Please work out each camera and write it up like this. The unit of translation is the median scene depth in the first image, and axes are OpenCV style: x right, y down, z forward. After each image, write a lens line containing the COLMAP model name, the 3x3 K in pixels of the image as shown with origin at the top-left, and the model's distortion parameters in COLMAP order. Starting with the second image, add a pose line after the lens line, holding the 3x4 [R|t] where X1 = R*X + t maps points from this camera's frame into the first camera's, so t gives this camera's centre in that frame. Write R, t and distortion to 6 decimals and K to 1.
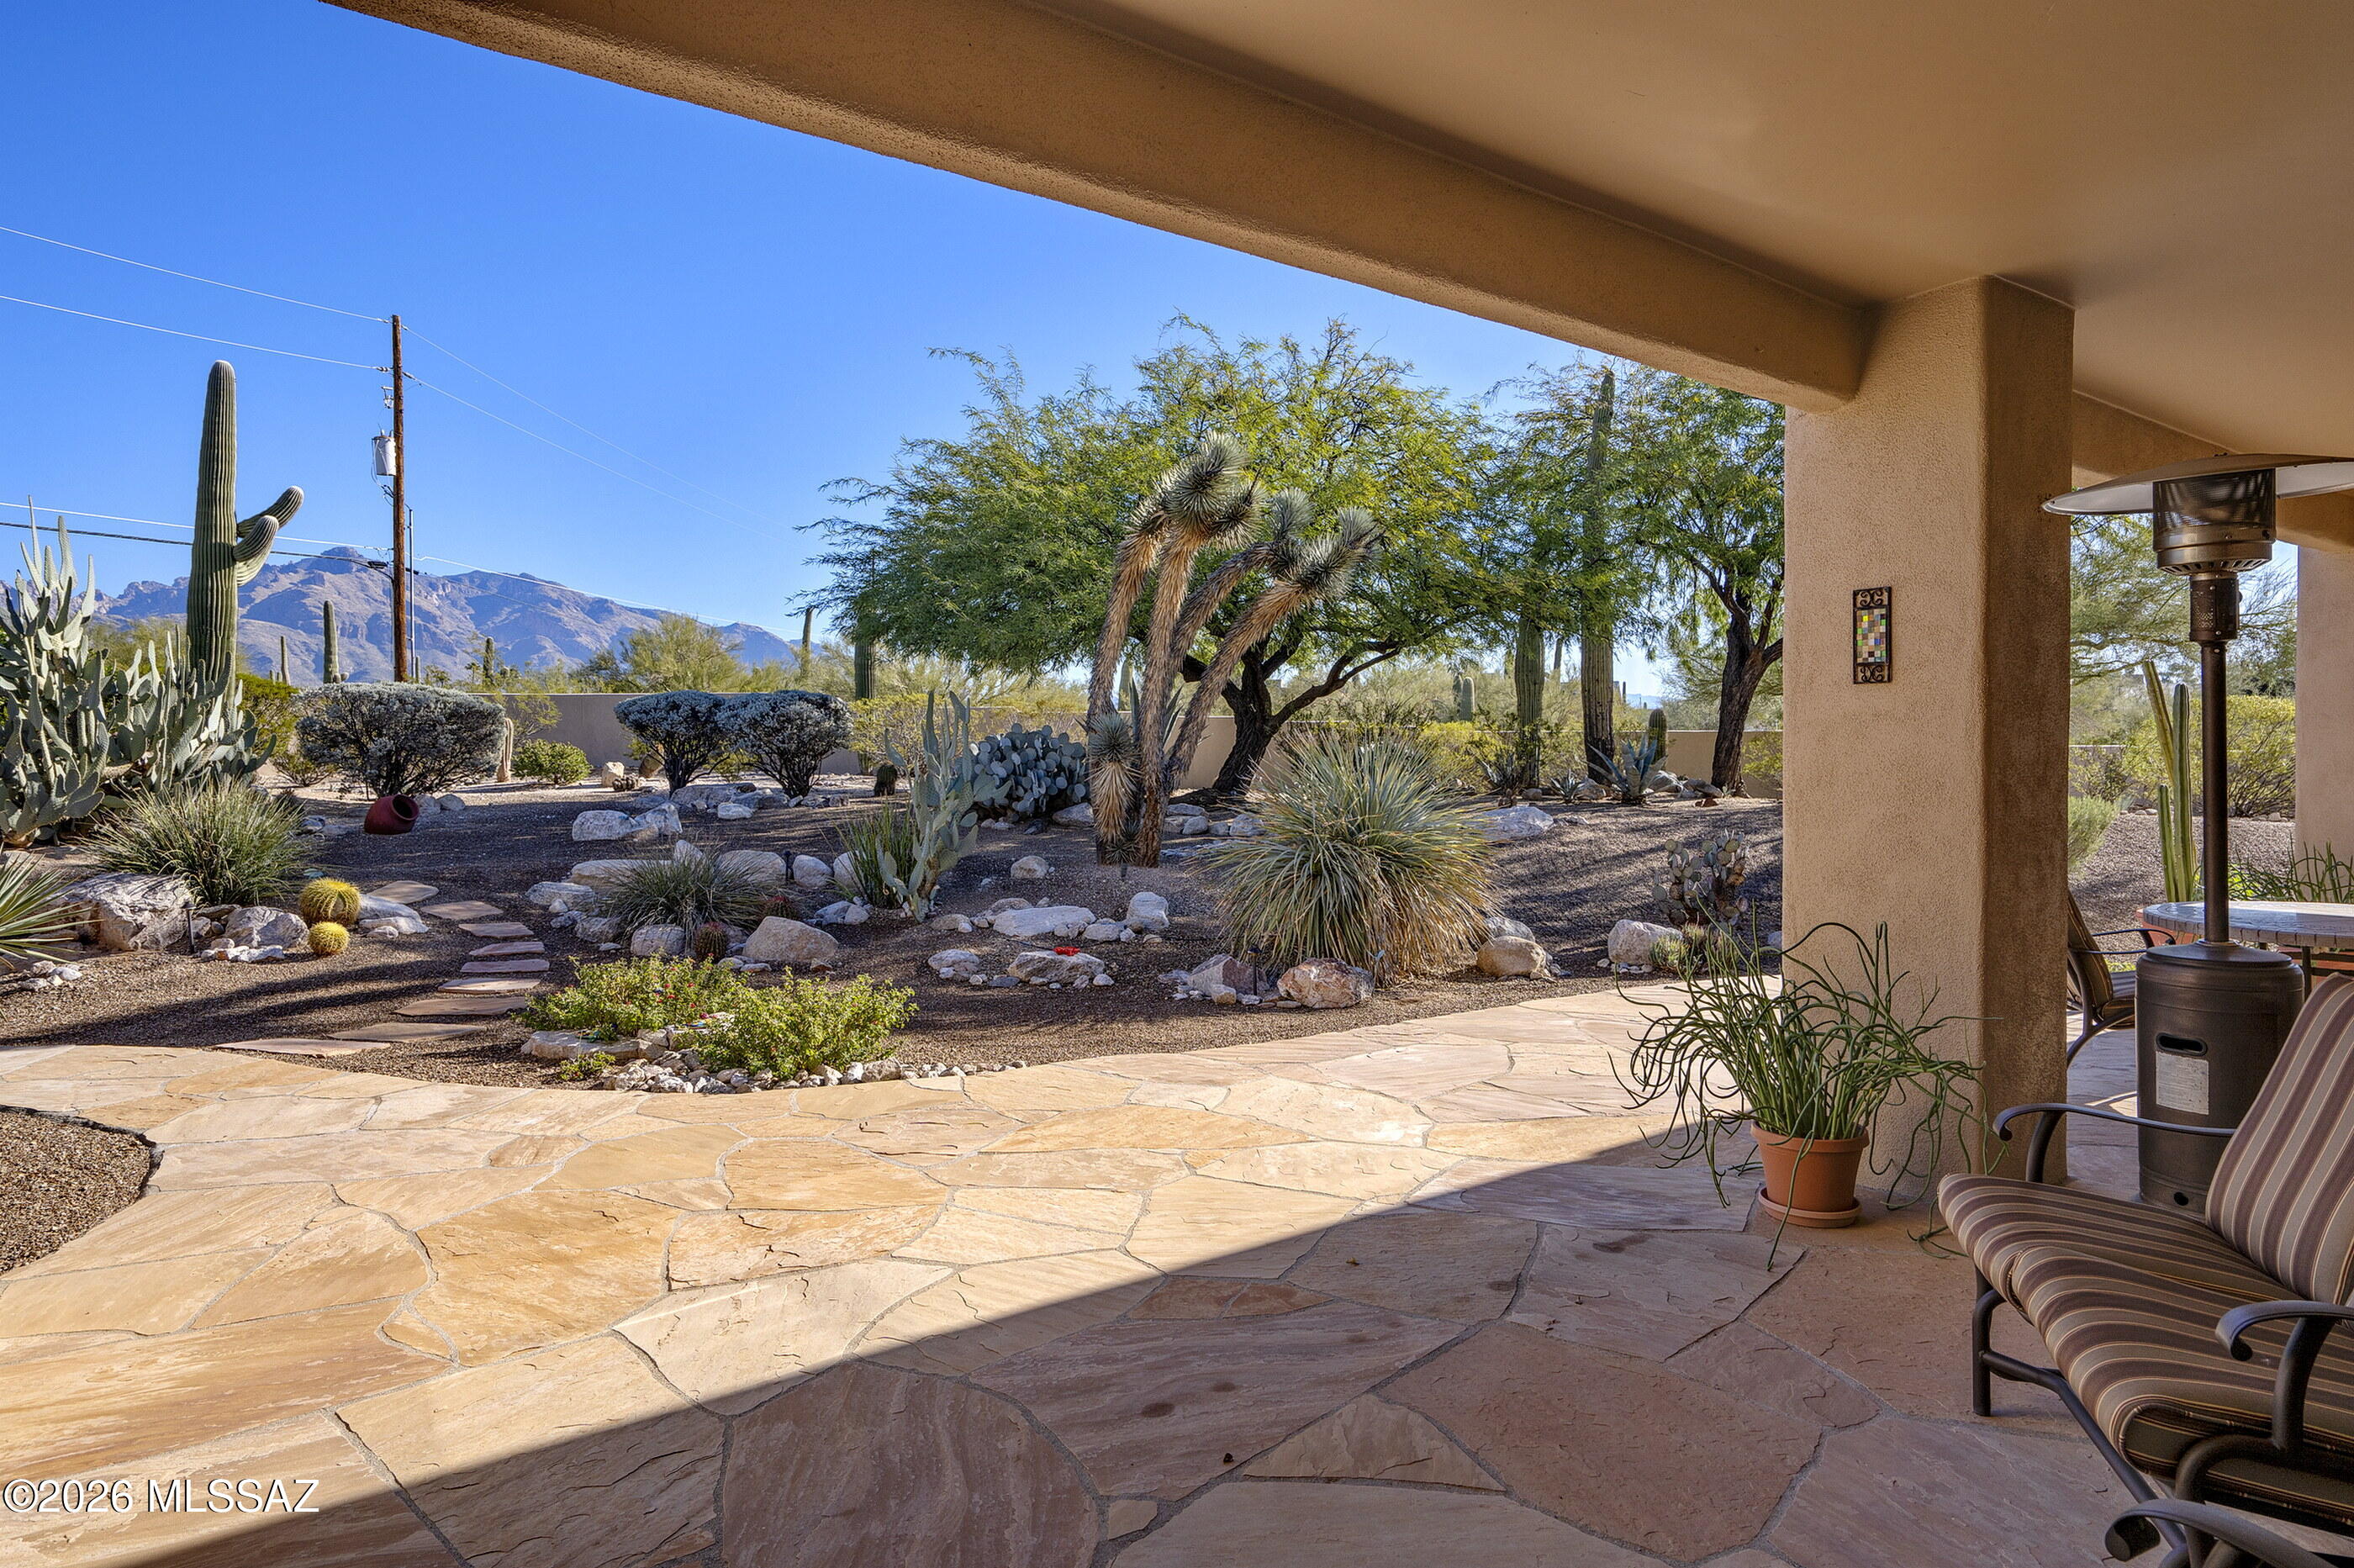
lens RADIAL K [[1359.8, 0, 1179.2], [0, 1359.8, 771.5], [0, 0, 1]] dist [0.000862, 0.000089]
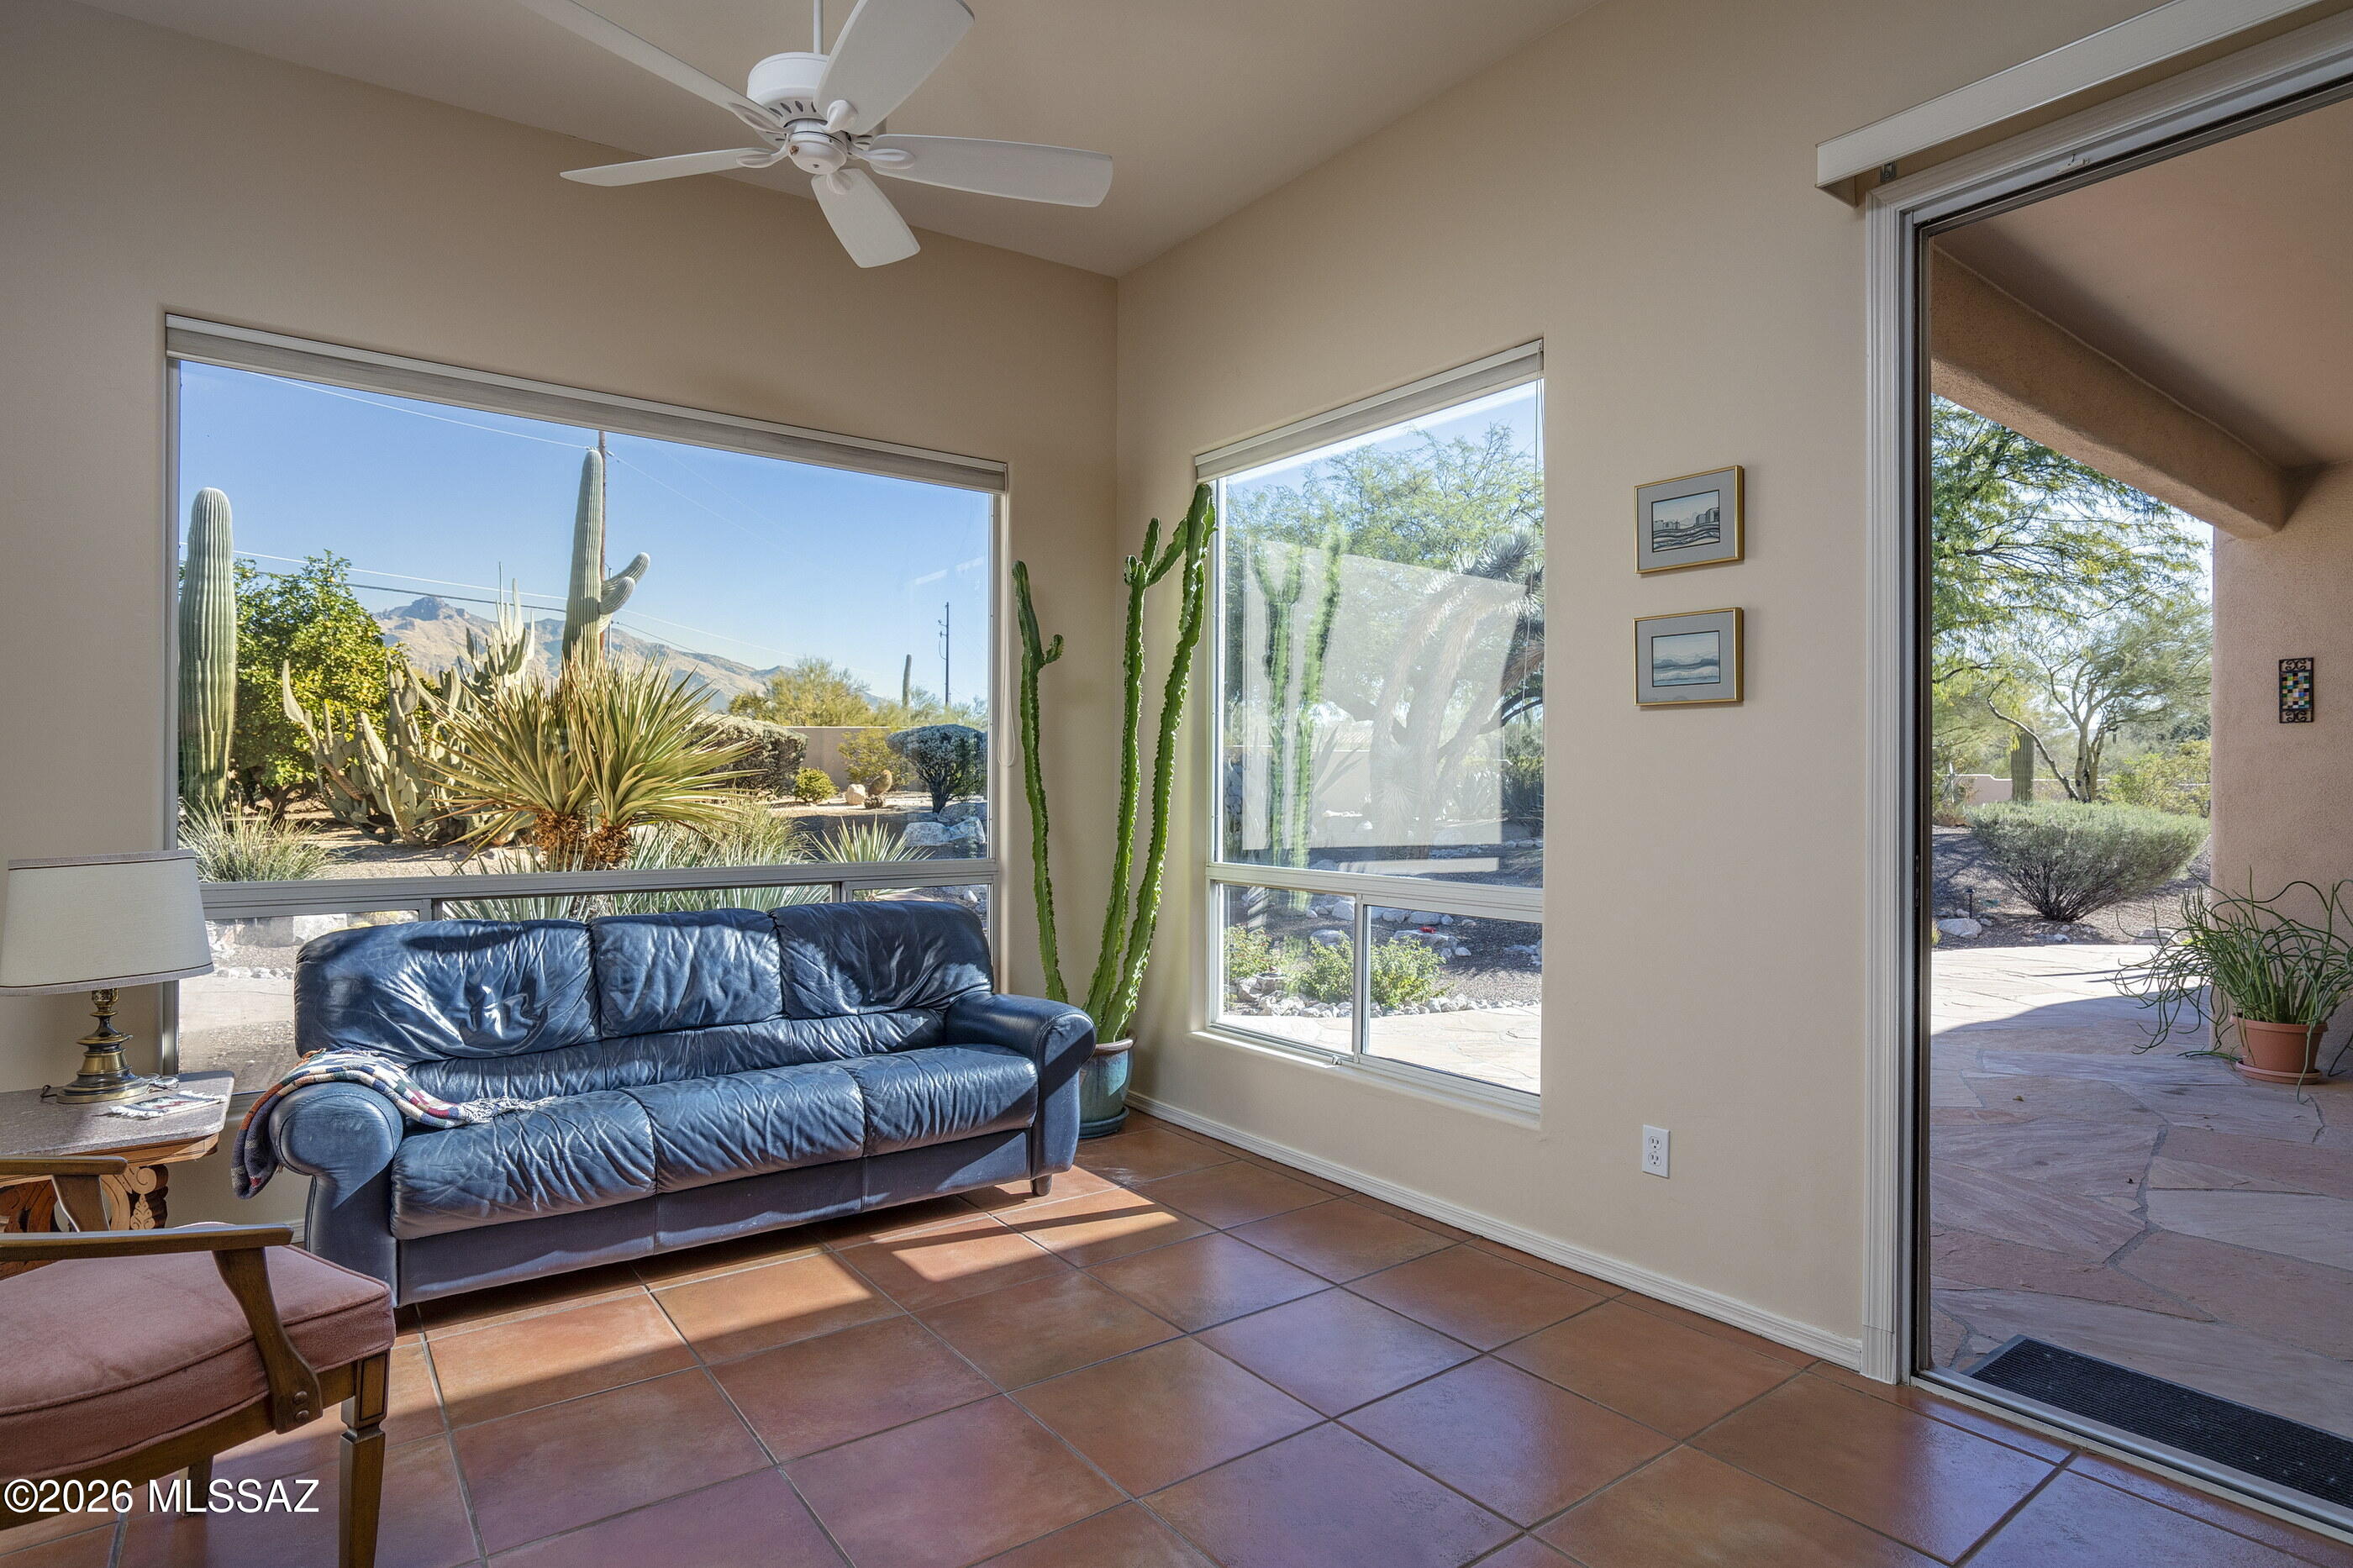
lens RADIAL K [[1216.5, 0, 1173.2], [0, 1216.5, 788.2], [0, 0, 1]] dist [-0.017871, 0.003062]
pose [[0.999873, 0.008704, 0.013368, -0.197578], [-0.008539, 0.999887, -0.012367, 0.009038], [-0.013474, 0.012252, 0.999834, -0.078524]]
